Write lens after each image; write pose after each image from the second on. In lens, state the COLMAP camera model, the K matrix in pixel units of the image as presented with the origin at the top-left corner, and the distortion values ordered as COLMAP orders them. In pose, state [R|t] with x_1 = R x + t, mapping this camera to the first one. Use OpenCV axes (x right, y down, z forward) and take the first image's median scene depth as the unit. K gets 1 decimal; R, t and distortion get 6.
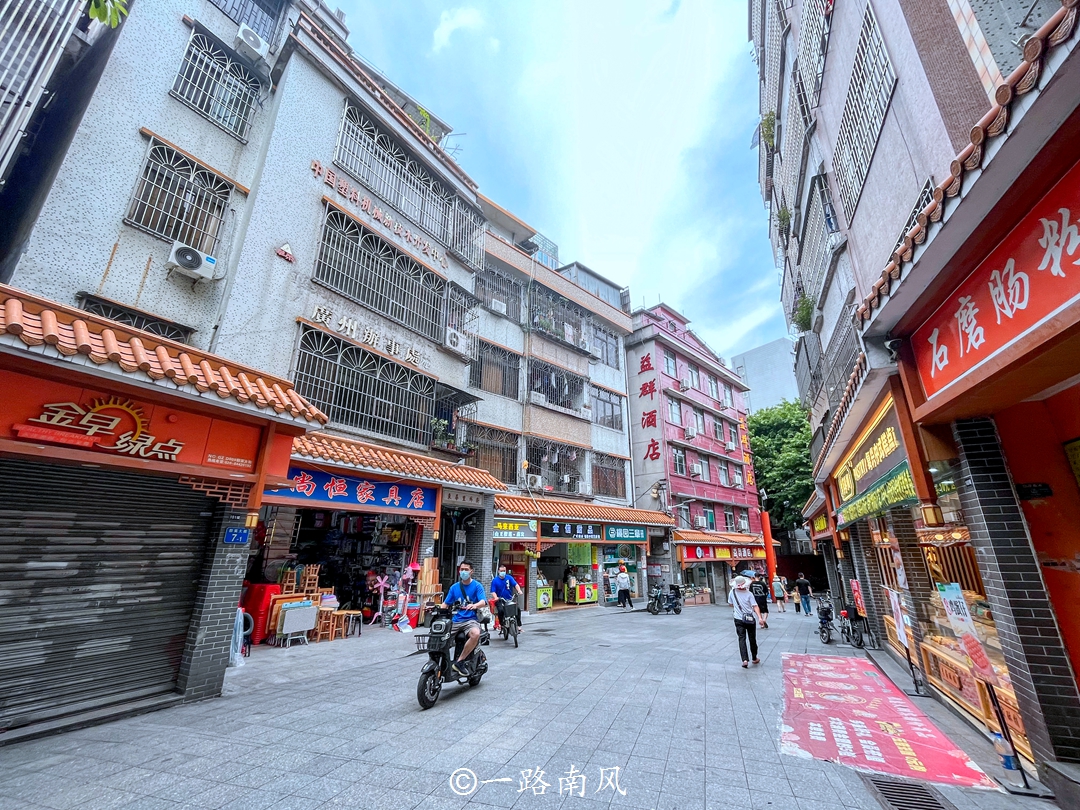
lens RADIAL K [[441.0, 0, 540.0], [0, 441.0, 405.0], [0, 0, 1]] dist [-0.002220, -0.000105]
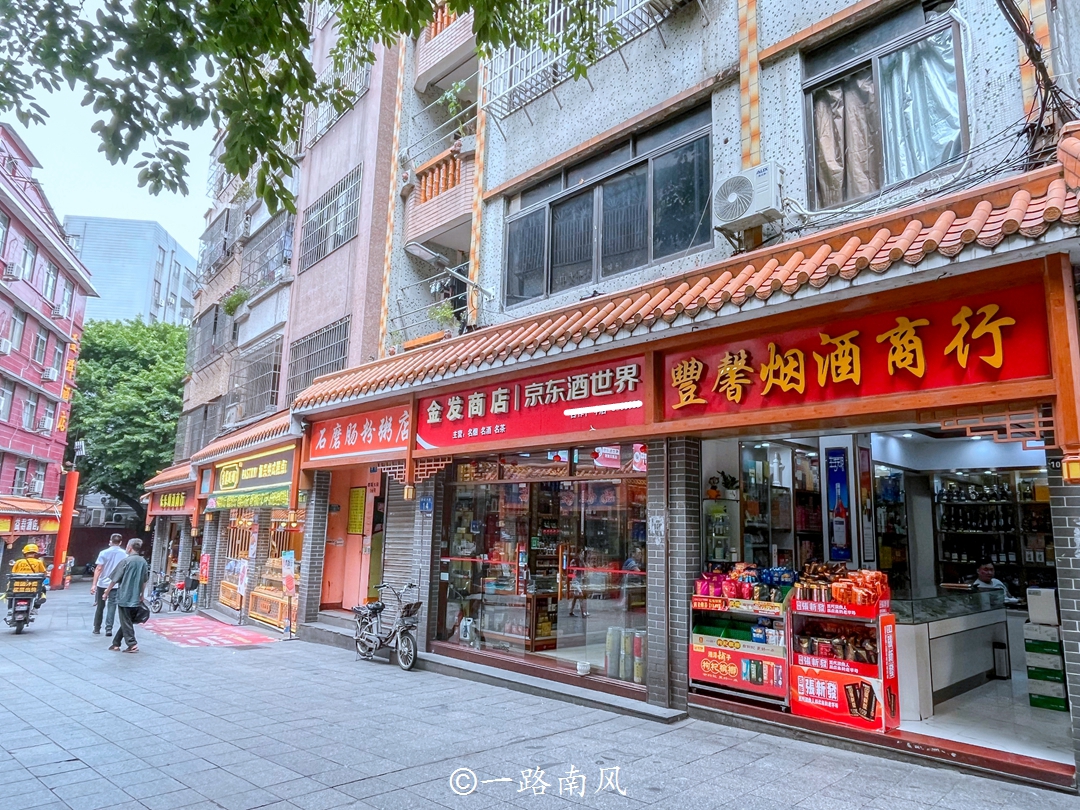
lens RADIAL K [[699.7, 0, 540.0], [0, 699.7, 405.0], [0, 0, 1]] dist [-0.005428, 0.000464]
pose [[0.440454, 0.164014, 0.882666, -0.181561], [-0.300320, 0.953448, -0.027306, -0.059148], [-0.846055, -0.253055, 0.469206, -0.156864]]
